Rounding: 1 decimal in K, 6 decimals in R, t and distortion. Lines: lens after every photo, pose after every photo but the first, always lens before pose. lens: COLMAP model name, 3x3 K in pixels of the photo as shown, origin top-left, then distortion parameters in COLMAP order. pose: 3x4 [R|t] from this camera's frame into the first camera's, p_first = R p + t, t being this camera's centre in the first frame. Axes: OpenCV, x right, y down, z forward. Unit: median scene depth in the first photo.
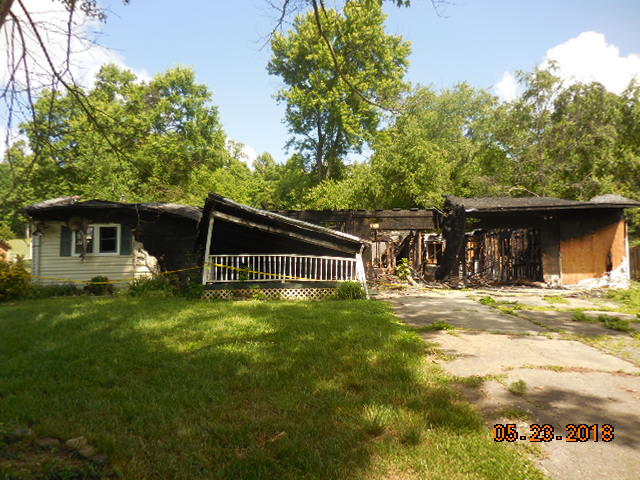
lens RADIAL K [[497.0, 0, 320.0], [0, 497.0, 240.0], [0, 0, 1]] dist [0.026168, -0.000667]
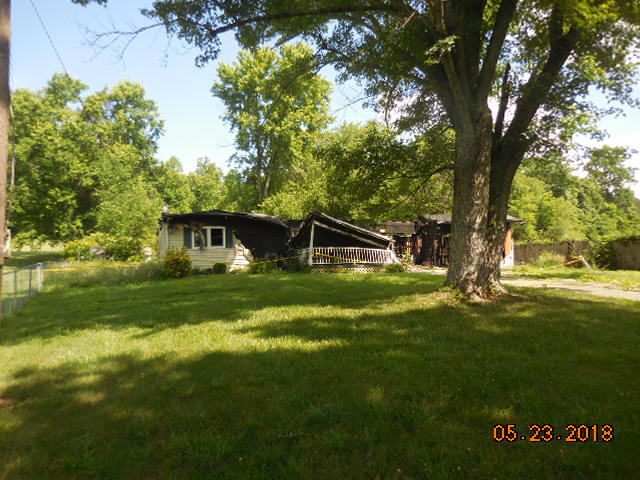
lens RADIAL K [[497.0, 0, 320.0], [0, 497.0, 240.0], [0, 0, 1]] dist [0.026168, -0.000667]
pose [[0.952517, 0.009927, 0.304322, -0.559182], [-0.008532, 0.999946, -0.005913, 0.012425], [-0.304364, 0.003036, 0.952551, -0.454986]]
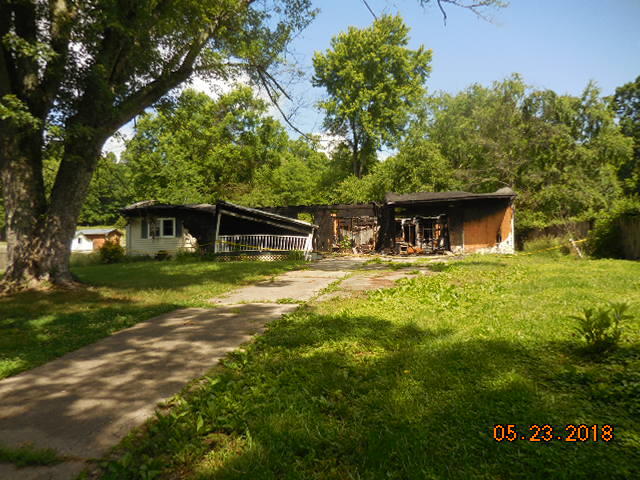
lens RADIAL K [[497.0, 0, 320.0], [0, 497.0, 240.0], [0, 0, 1]] dist [0.026168, -0.000667]
pose [[0.982198, -0.015527, -0.187204, 0.344616], [0.021211, 0.999372, 0.028397, 0.003228], [0.186645, -0.031863, 0.981911, -0.471430]]
